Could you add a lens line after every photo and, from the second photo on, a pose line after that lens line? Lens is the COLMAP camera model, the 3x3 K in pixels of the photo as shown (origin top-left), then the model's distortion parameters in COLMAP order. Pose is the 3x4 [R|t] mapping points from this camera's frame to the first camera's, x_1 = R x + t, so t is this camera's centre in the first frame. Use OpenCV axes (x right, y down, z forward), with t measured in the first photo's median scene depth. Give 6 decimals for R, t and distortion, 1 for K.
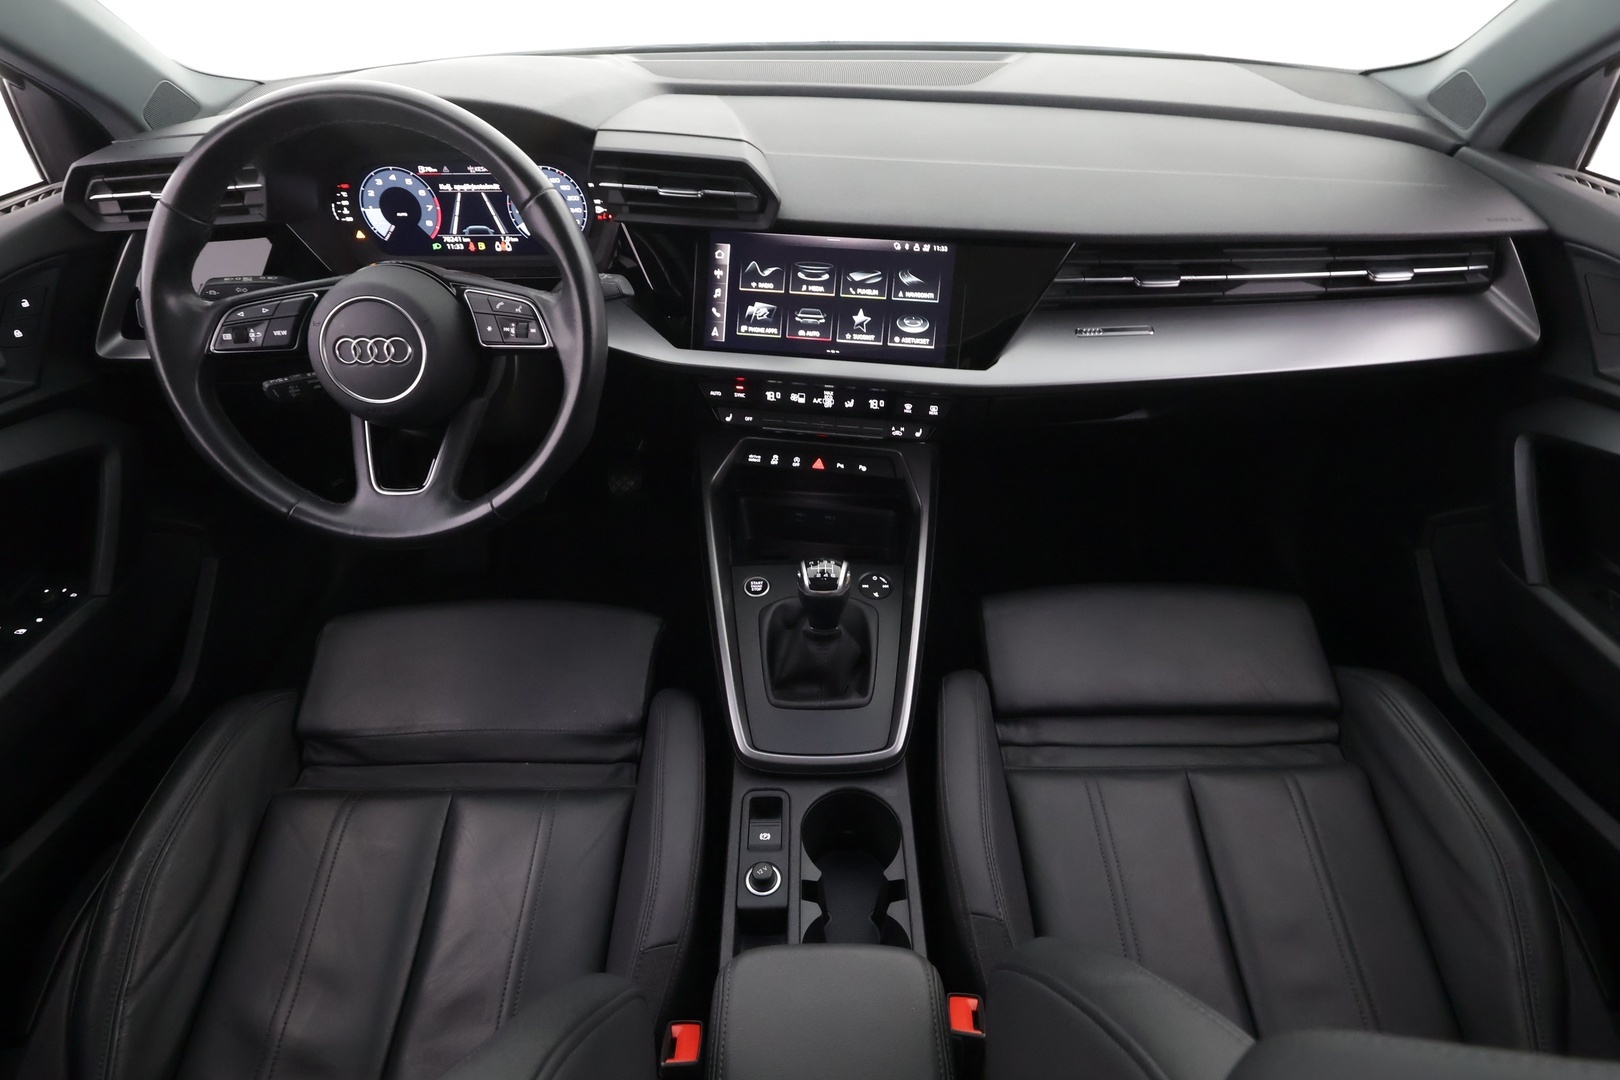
lens RADIAL K [[962.1, 0, 808.6], [0, 962.1, 534.2], [0, 0, 1]] dist [0.020193, 0.002121]
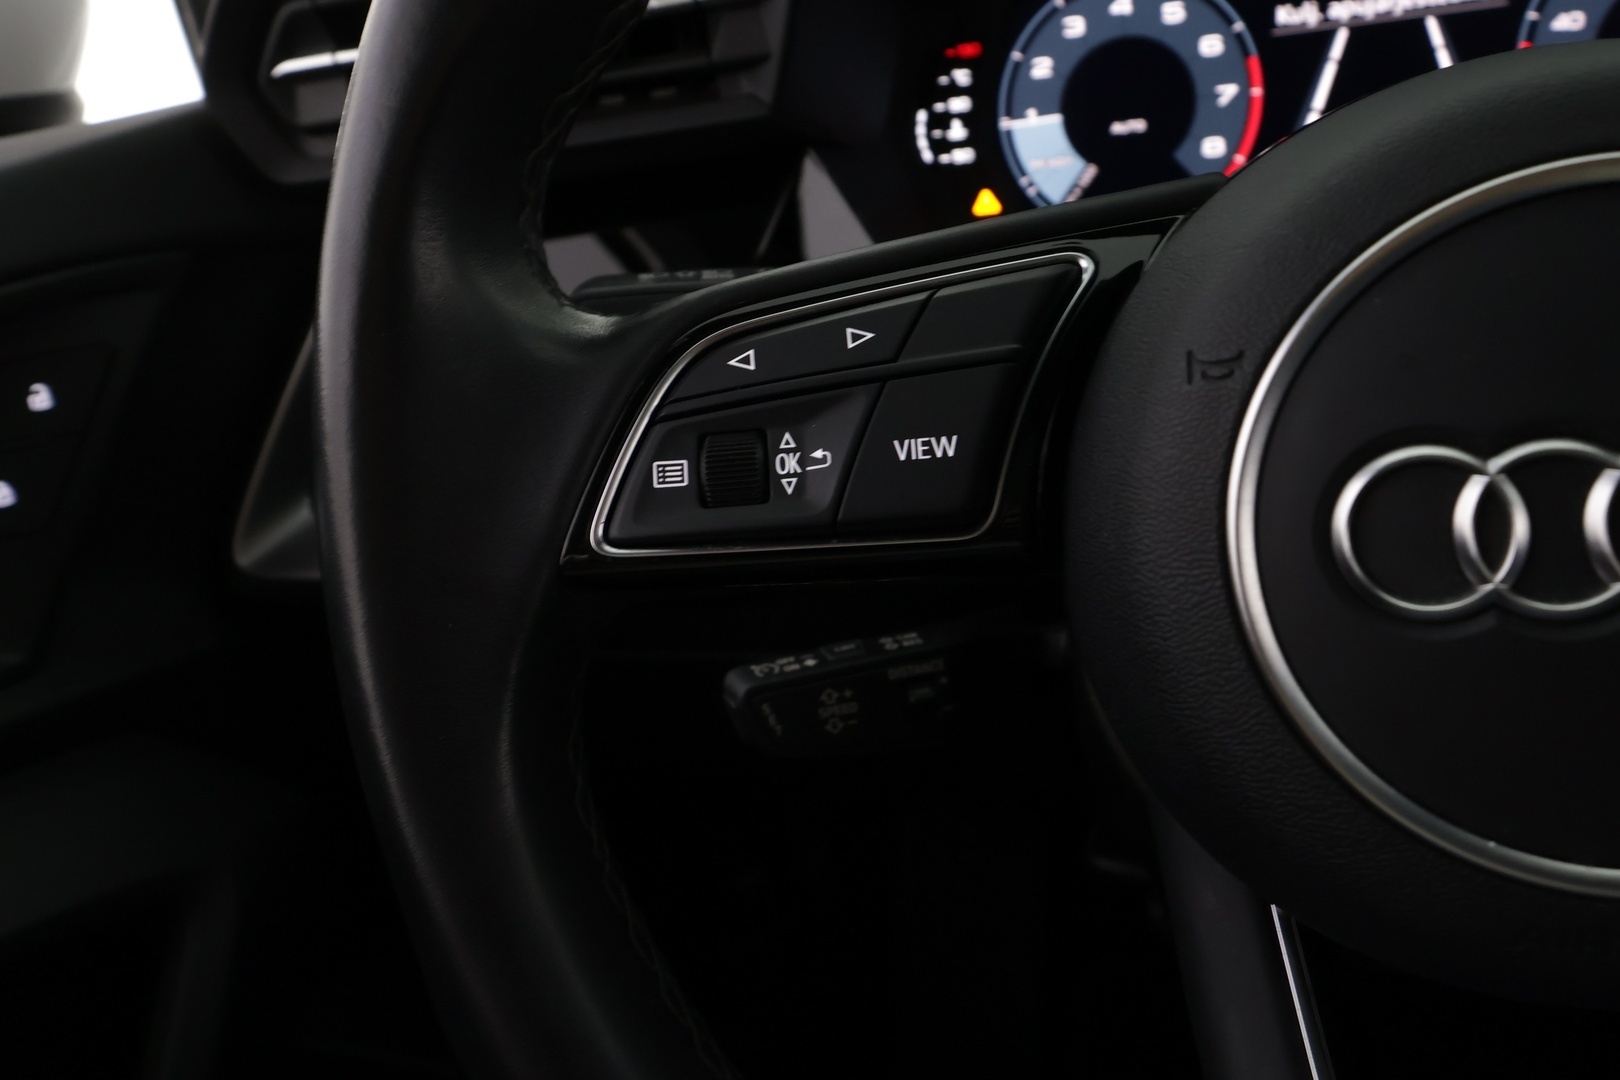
lens RADIAL K [[1282.5, 0, 818.7], [0, 1282.5, 542.7], [0, 0, 1]] dist [0.004023, 0.028719]
pose [[0.955044, -0.001425, -0.296459, -0.400255], [-0.059651, 0.978613, -0.196870, -0.114002], [0.290400, 0.205704, 0.934534, 0.623717]]
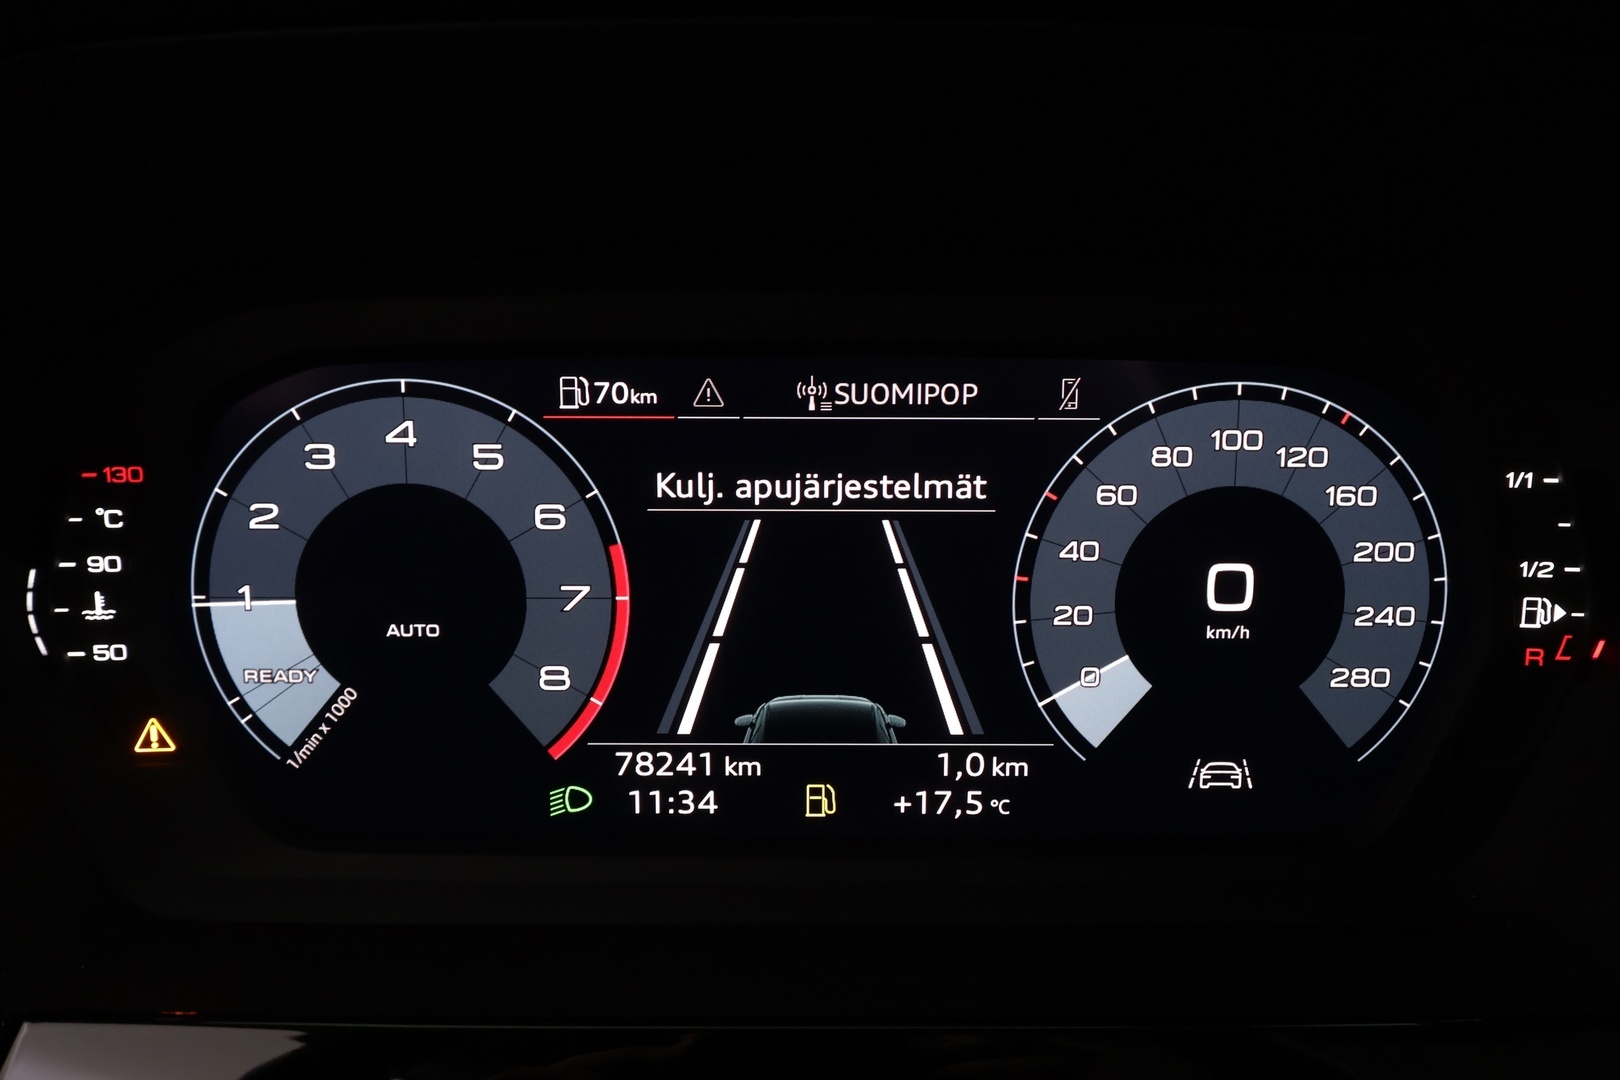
lens RADIAL K [[1282.5, 0, 802.1], [0, 1282.5, 537.1], [0, 0, 1]] dist [0.004023, 0.028719]
pose [[0.999737, 0.014651, 0.017661, -0.359188], [-0.006020, 0.910140, -0.414258, -0.252721], [-0.022143, 0.414043, 0.909988, 0.789605]]
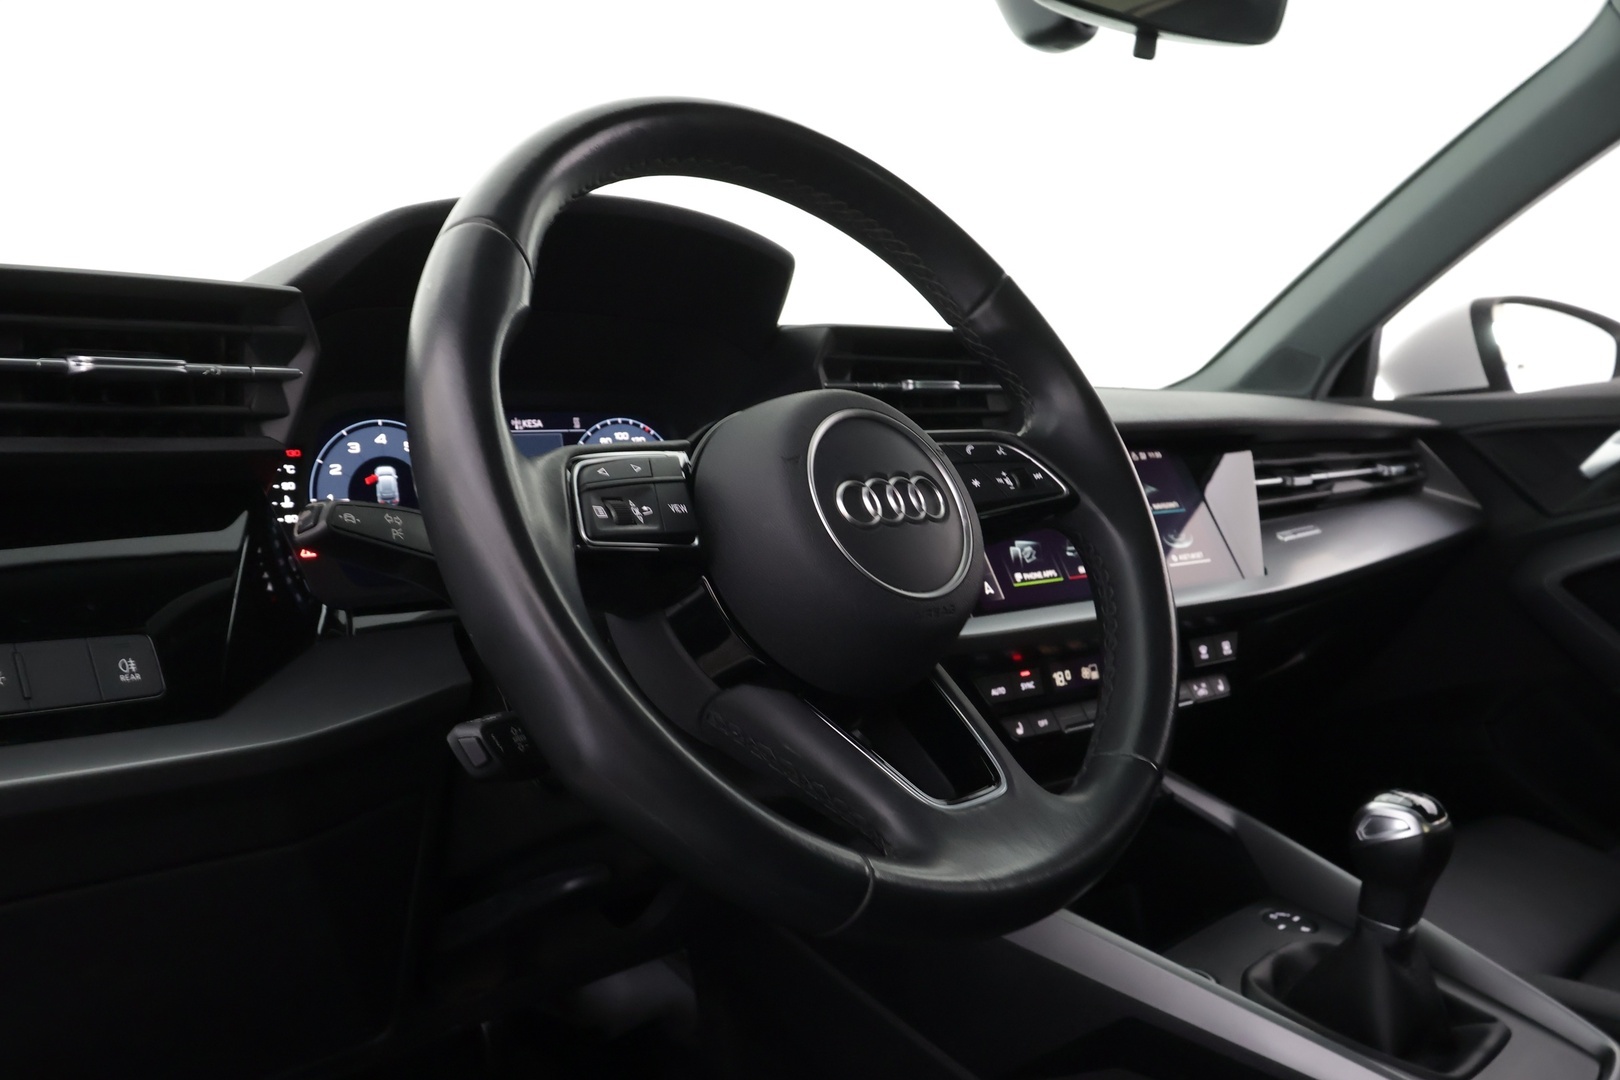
lens RADIAL K [[1259.8, 0, 802.9], [0, 1259.8, 524.7], [0, 0, 1]] dist [0.002656, -0.000600]
pose [[0.717538, -0.047869, 0.694872, -0.735656], [0.463210, 0.777841, -0.424735, 0.055246], [-0.520169, 0.626635, 0.580304, 0.523234]]
